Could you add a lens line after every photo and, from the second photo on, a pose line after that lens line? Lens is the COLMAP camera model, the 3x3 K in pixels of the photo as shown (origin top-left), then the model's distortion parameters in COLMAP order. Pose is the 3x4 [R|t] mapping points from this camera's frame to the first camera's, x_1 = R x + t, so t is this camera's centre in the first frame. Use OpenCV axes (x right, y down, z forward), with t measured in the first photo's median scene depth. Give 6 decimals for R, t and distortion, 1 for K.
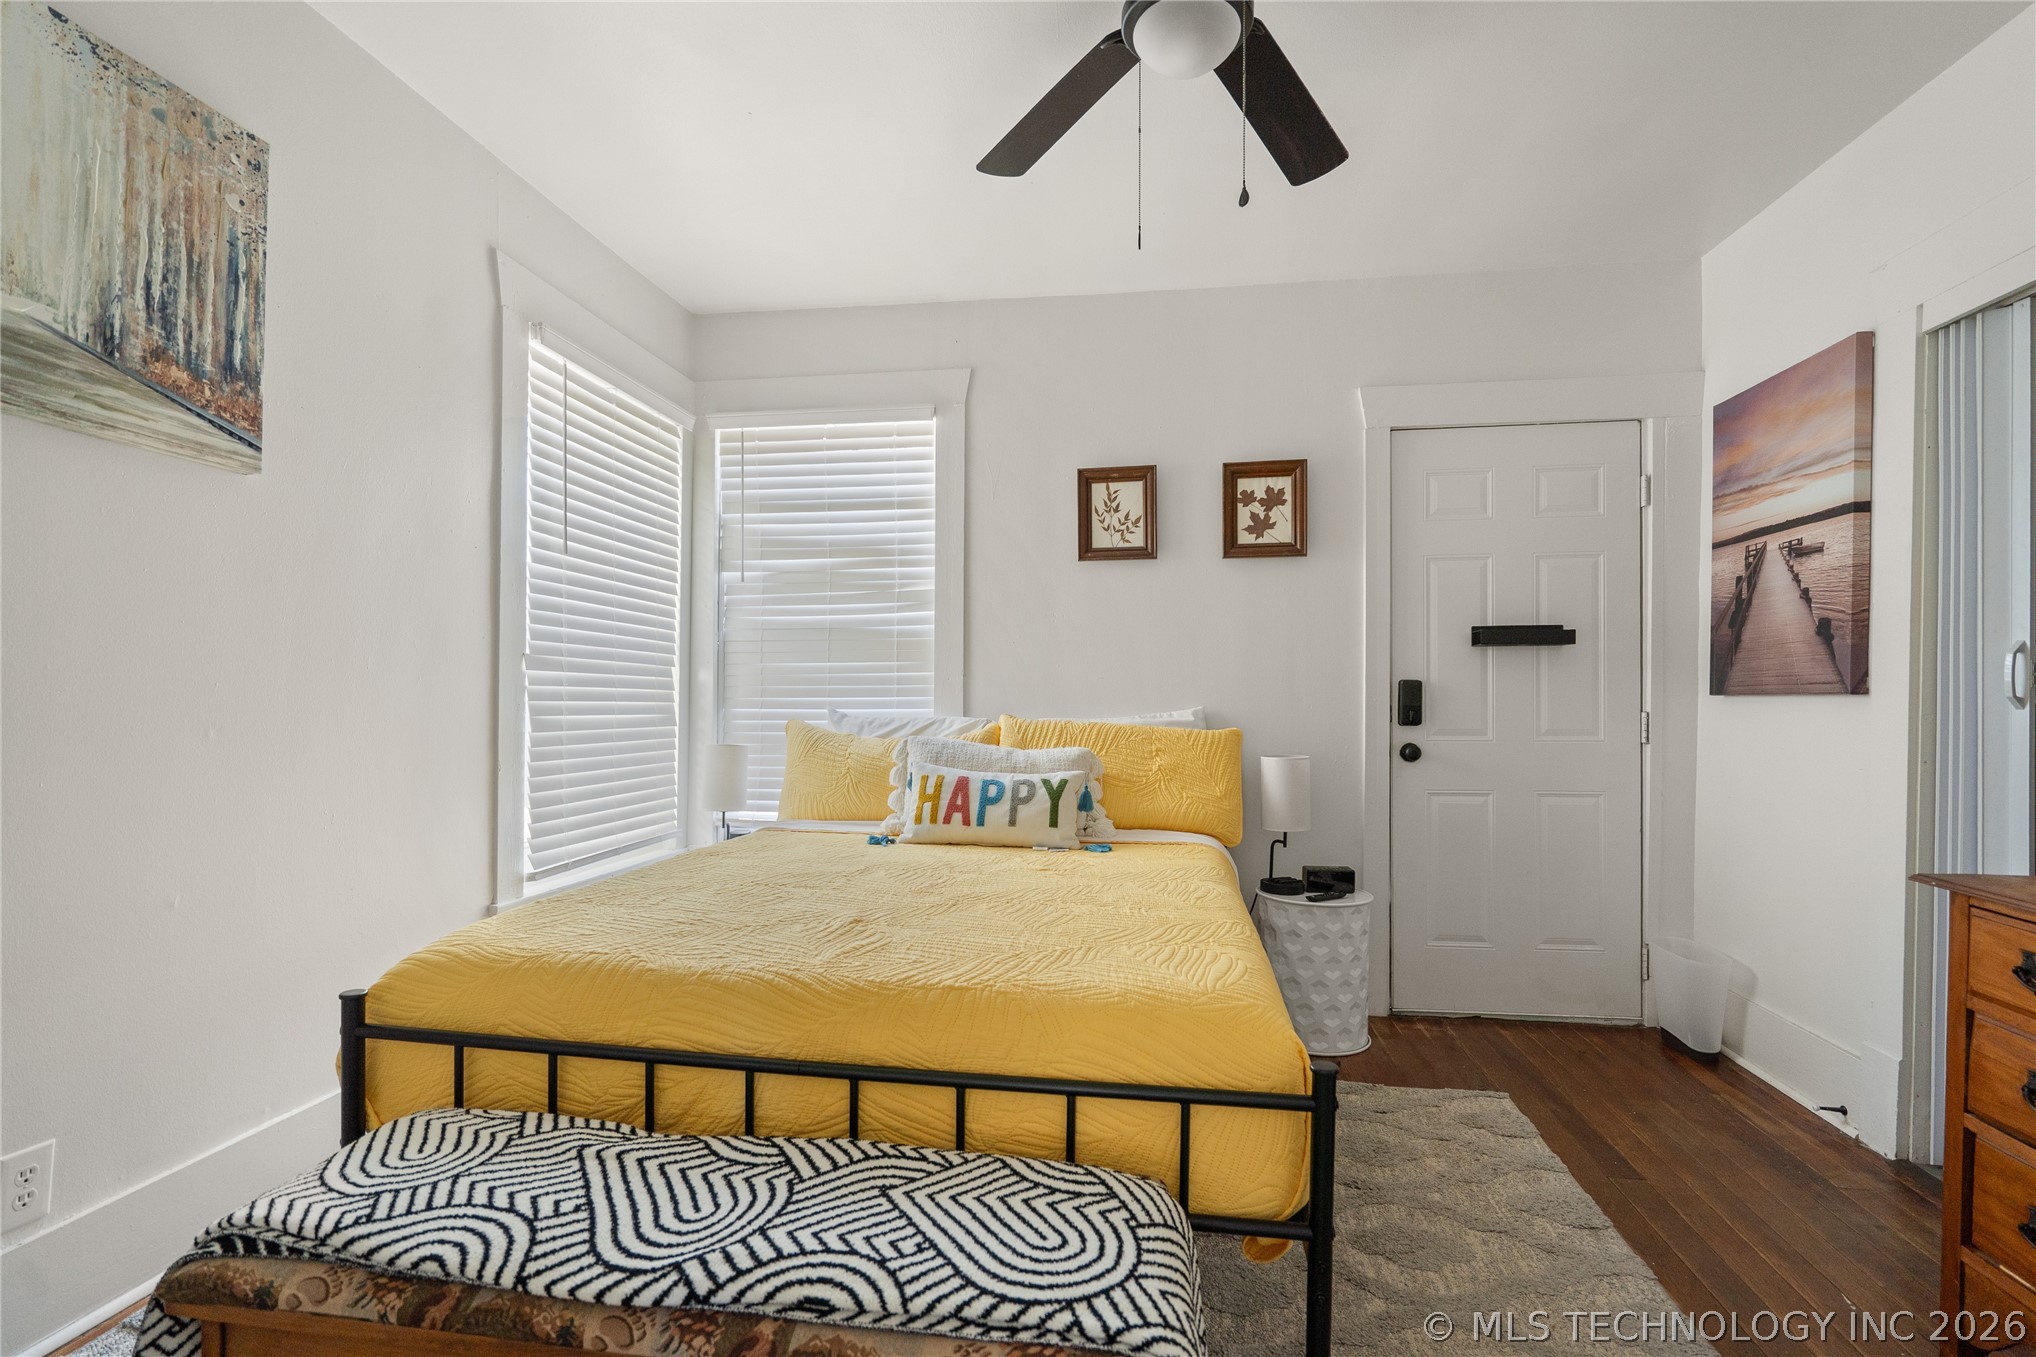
lens RADIAL K [[967.1, 0, 1018.0], [0, 967.1, 678.5], [0, 0, 1]] dist [-0.000068, 0.000299]
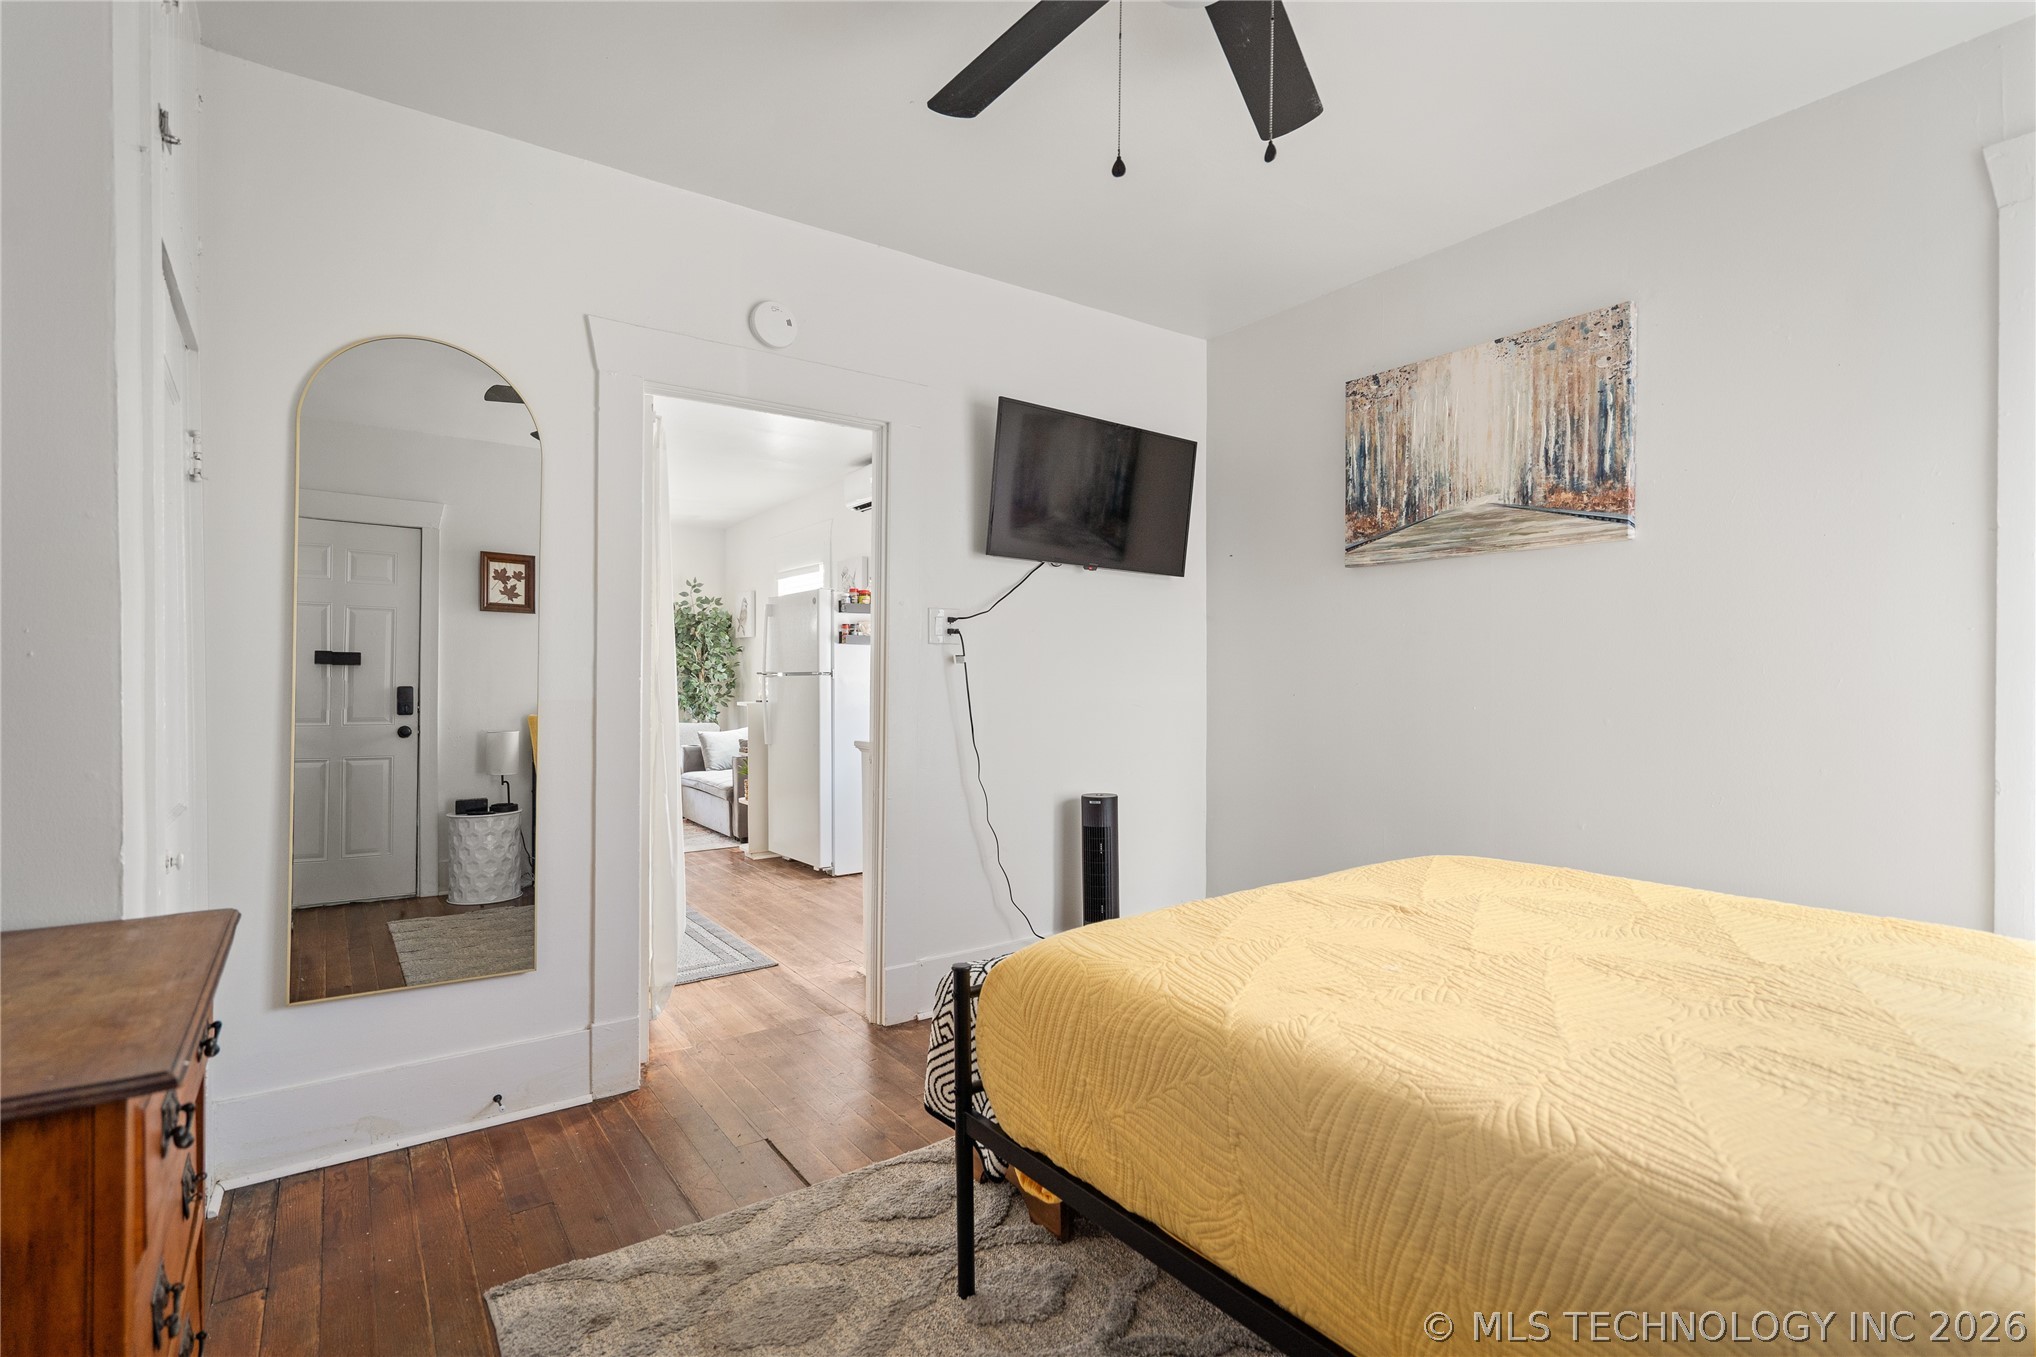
lens RADIAL K [[967.1, 0, 1018.0], [0, 967.1, 678.5], [0, 0, 1]] dist [-0.000068, 0.000299]
pose [[-0.732414, -0.013728, -0.680721, 0.882702], [0.002077, 0.999747, -0.022396, 0.023789], [0.680857, -0.017817, -0.732200, 1.528689]]
